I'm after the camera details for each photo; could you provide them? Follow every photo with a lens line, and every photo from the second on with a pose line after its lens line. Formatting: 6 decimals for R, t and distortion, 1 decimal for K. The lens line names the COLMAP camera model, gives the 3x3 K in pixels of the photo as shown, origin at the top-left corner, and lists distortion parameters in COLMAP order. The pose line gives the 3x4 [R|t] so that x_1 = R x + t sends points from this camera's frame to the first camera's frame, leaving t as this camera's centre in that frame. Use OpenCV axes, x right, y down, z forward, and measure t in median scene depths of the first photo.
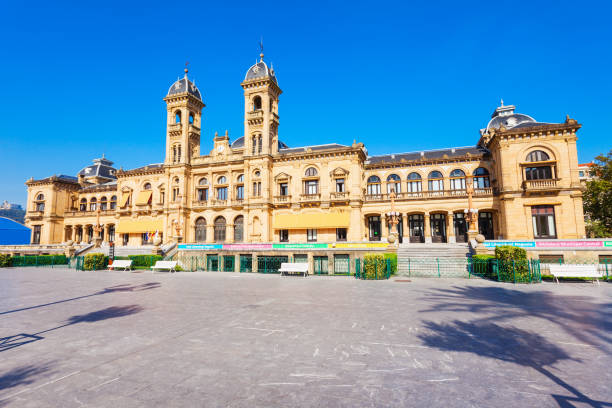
lens RADIAL K [[322.6, 0, 306.0], [0, 322.6, 204.0], [0, 0, 1]] dist [-0.003635, 0.000334]
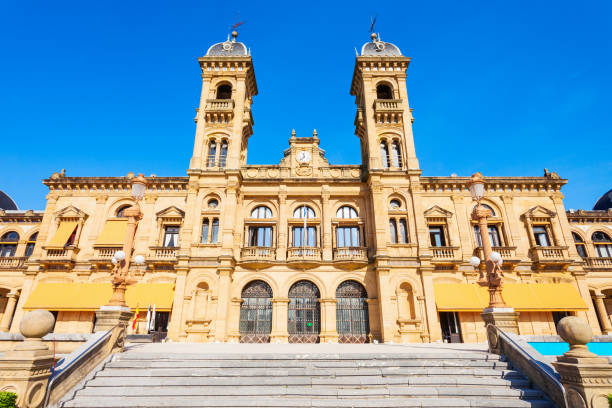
lens RADIAL K [[344.9, 0, 302.4], [0, 344.9, 203.4], [0, 0, 1]] dist [-0.010910, 0.000747]
pose [[0.945696, 0.132899, 0.296641, -0.458432], [-0.050156, 0.961331, -0.270790, 0.069179], [-0.321158, 0.241207, 0.915793, 0.508345]]
